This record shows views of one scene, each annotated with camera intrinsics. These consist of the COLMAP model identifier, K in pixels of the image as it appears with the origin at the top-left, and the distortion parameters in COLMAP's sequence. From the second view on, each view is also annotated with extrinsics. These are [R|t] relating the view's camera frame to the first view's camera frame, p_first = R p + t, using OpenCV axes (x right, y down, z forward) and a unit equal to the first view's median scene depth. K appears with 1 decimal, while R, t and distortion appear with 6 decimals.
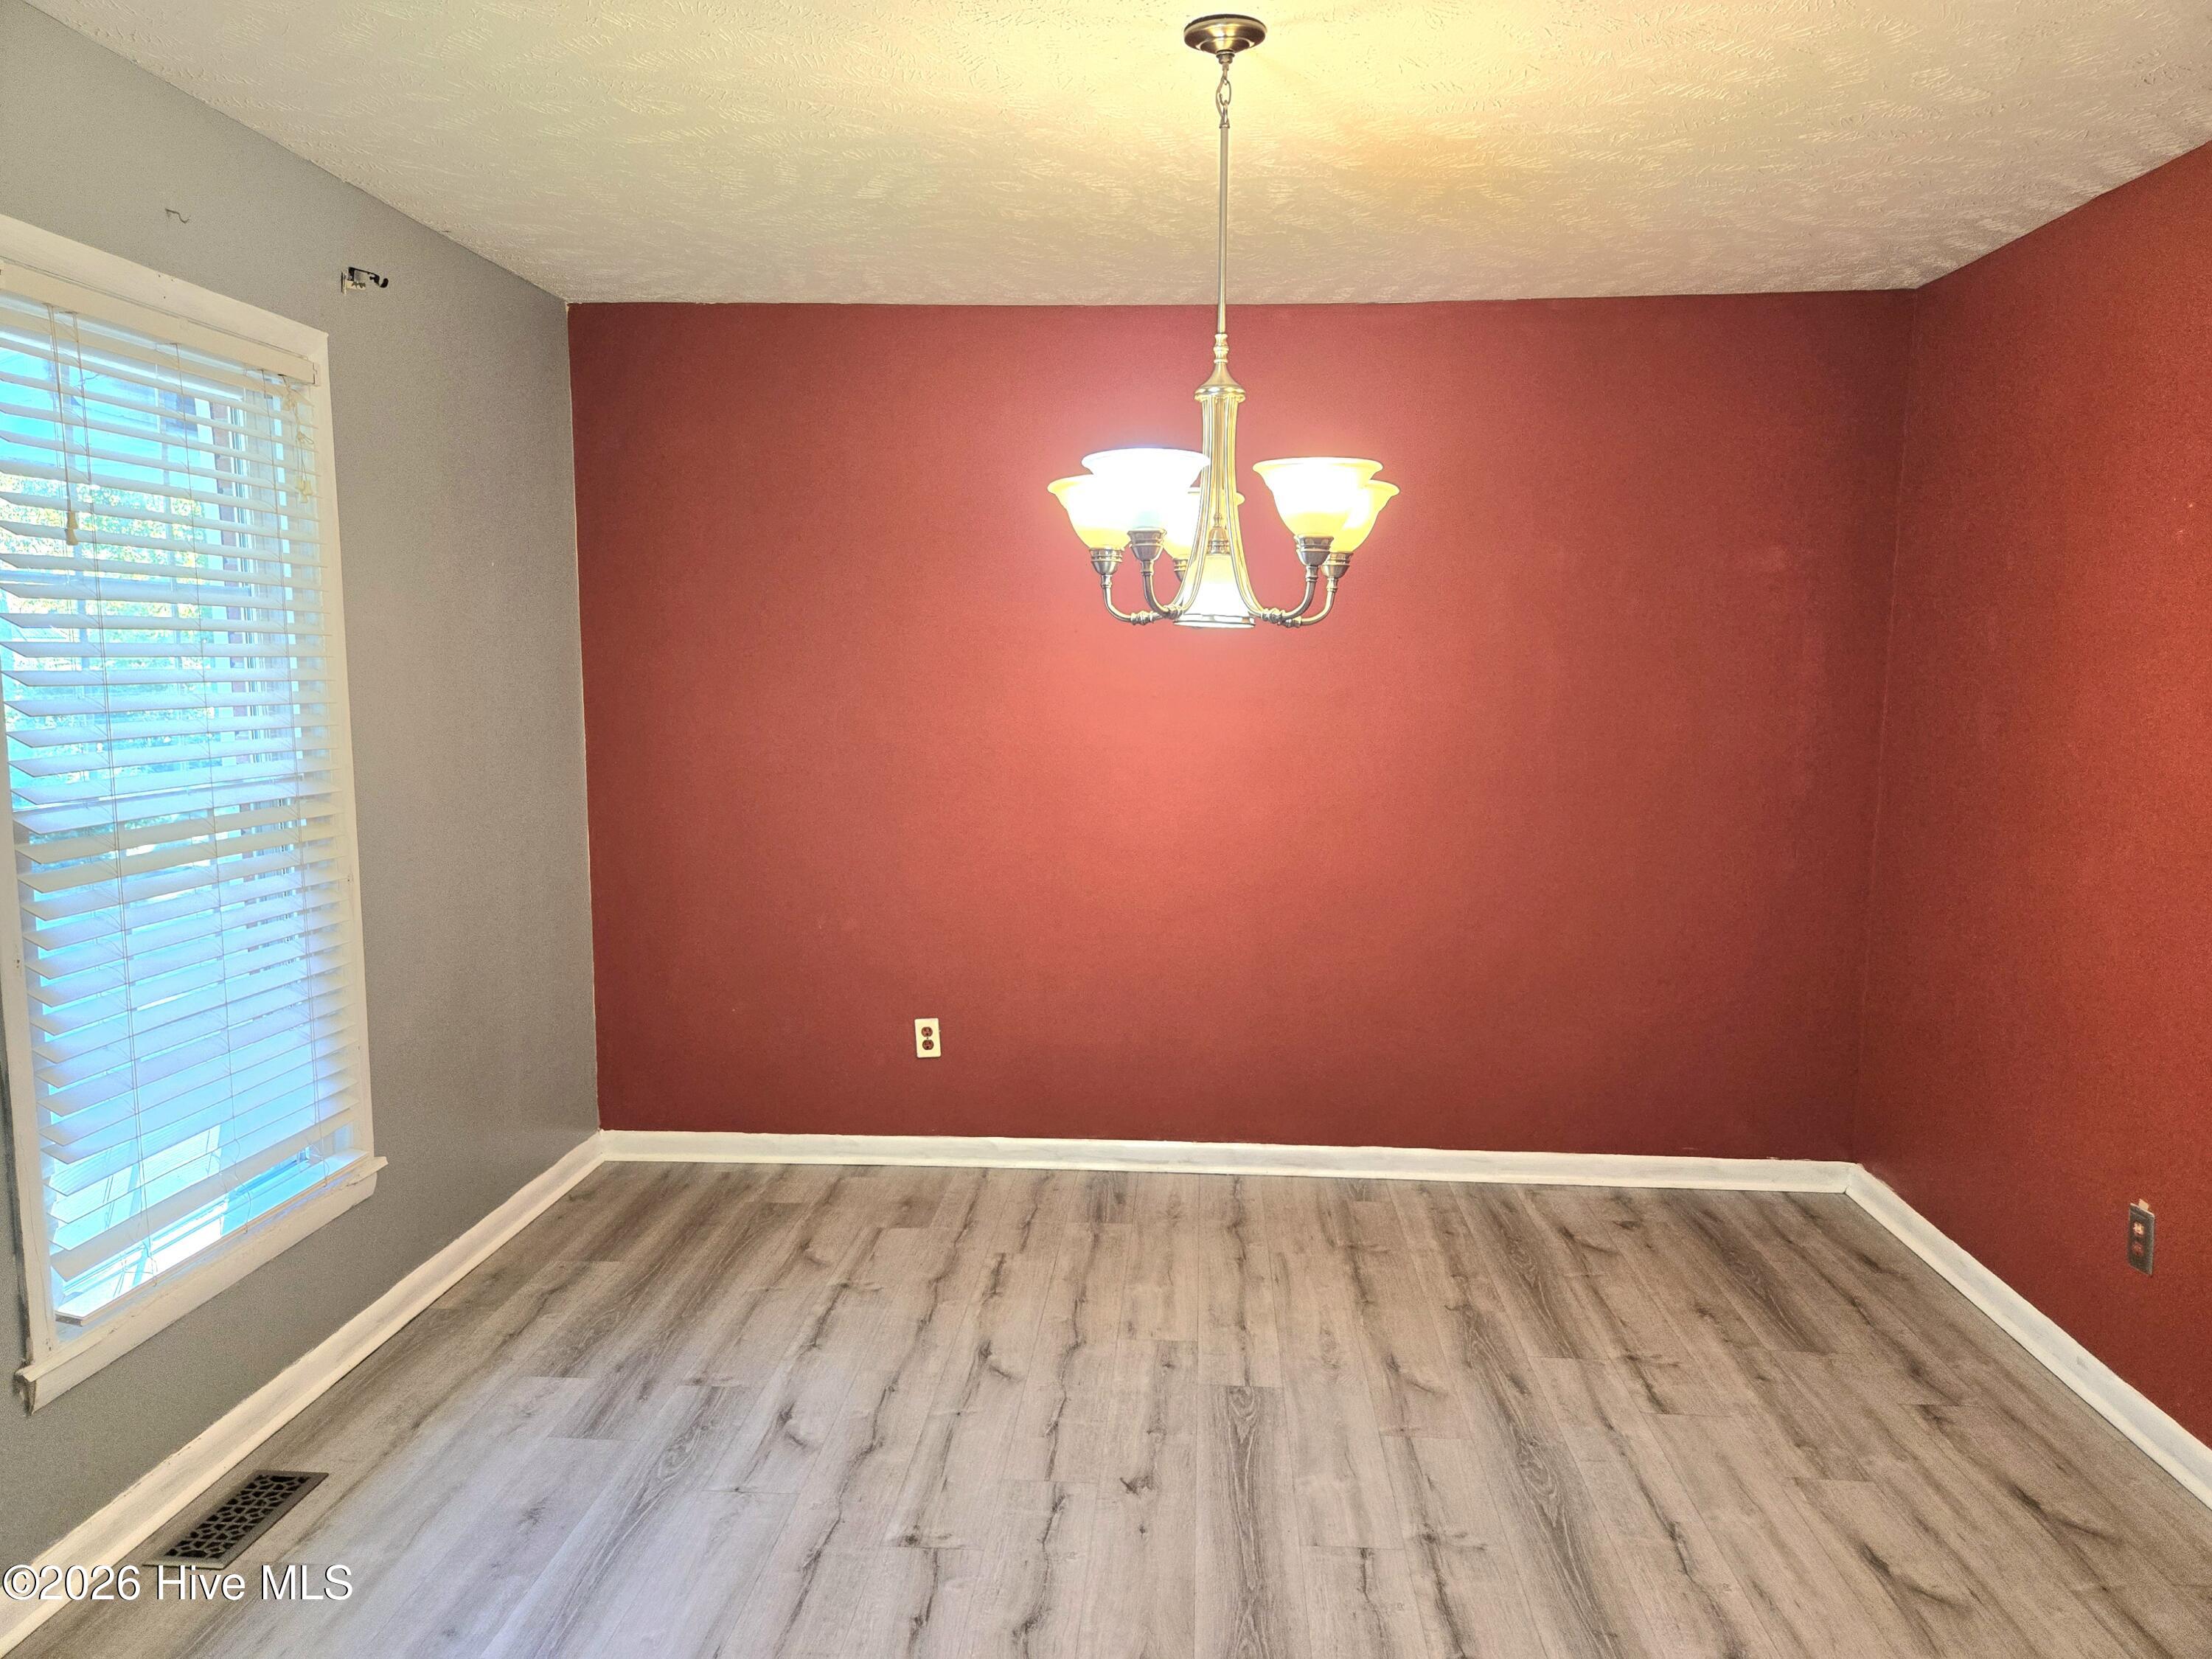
lens RADIAL K [[1486.1, 0, 1106.0], [0, 1486.1, 829.5], [0, 0, 1]] dist [0.006109, 0.005109]
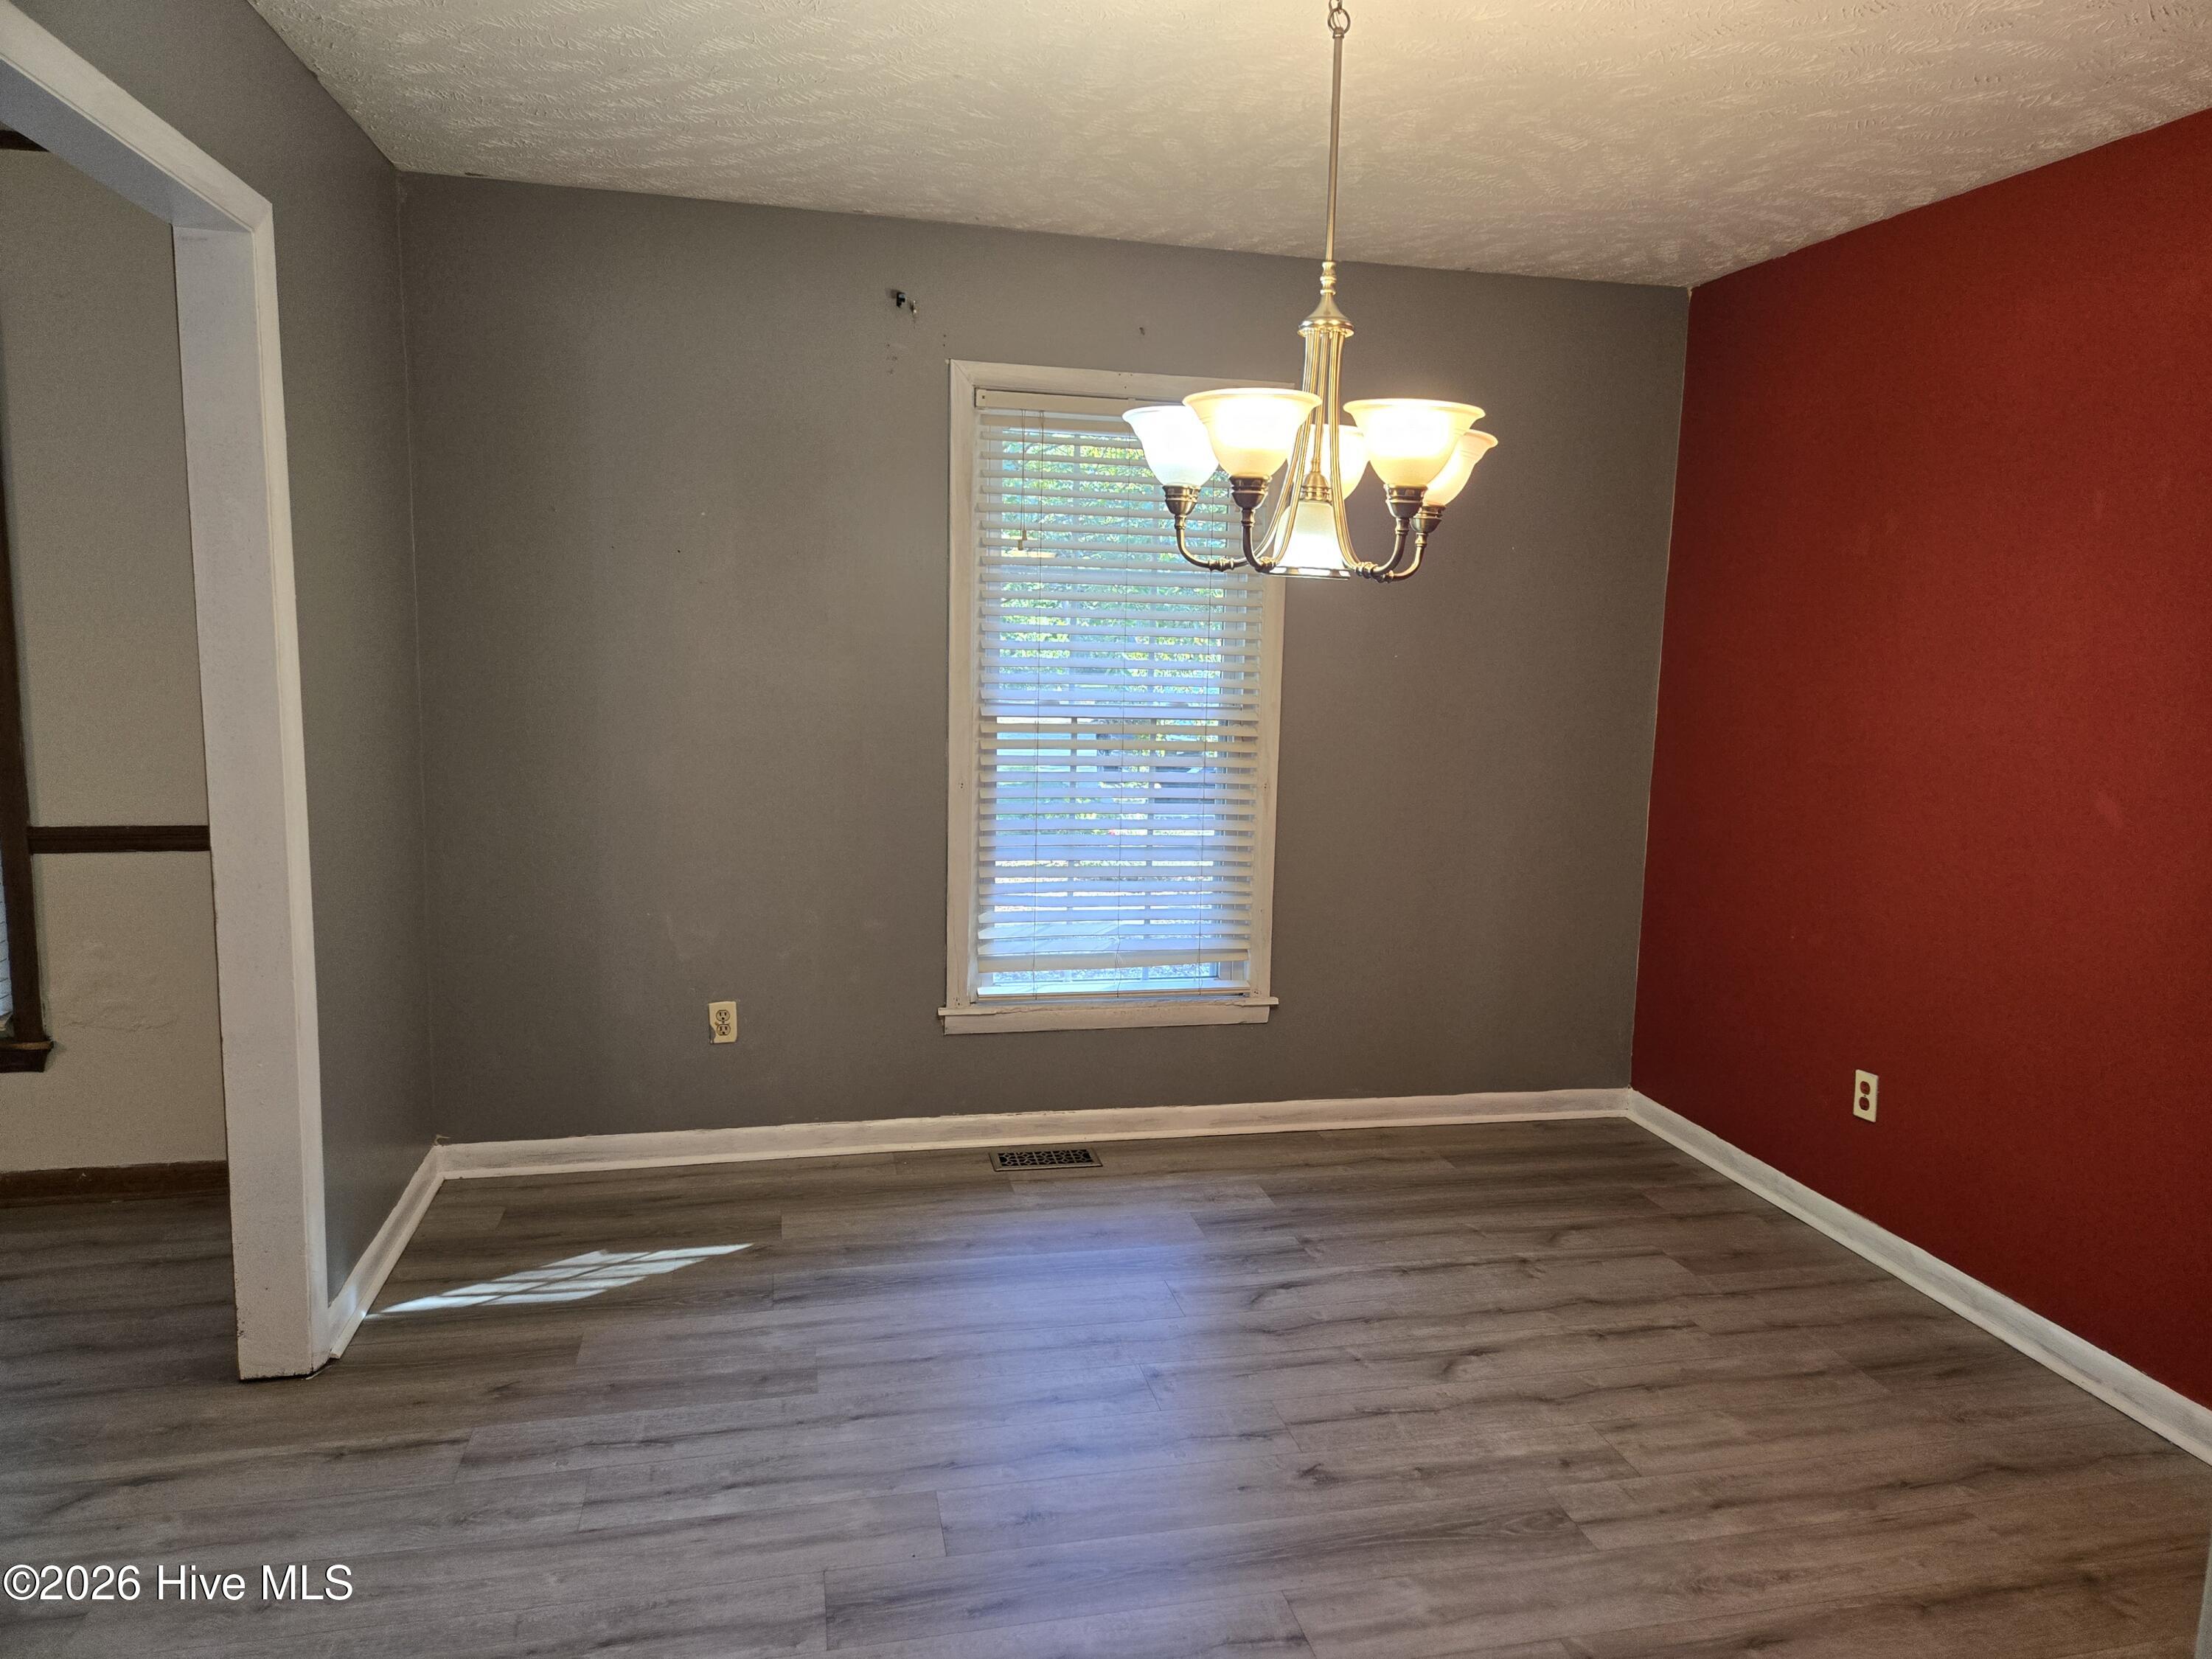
lens RADIAL K [[1486.8, 0, 1136.9], [0, 1486.8, 832.6], [0, 0, 1]] dist [0.074390, -0.056643]
pose [[0.292352, 0.144506, -0.945330, 0.708564], [-0.137421, 0.984606, 0.108011, -0.052104], [0.946386, 0.098331, 0.307710, 0.451095]]
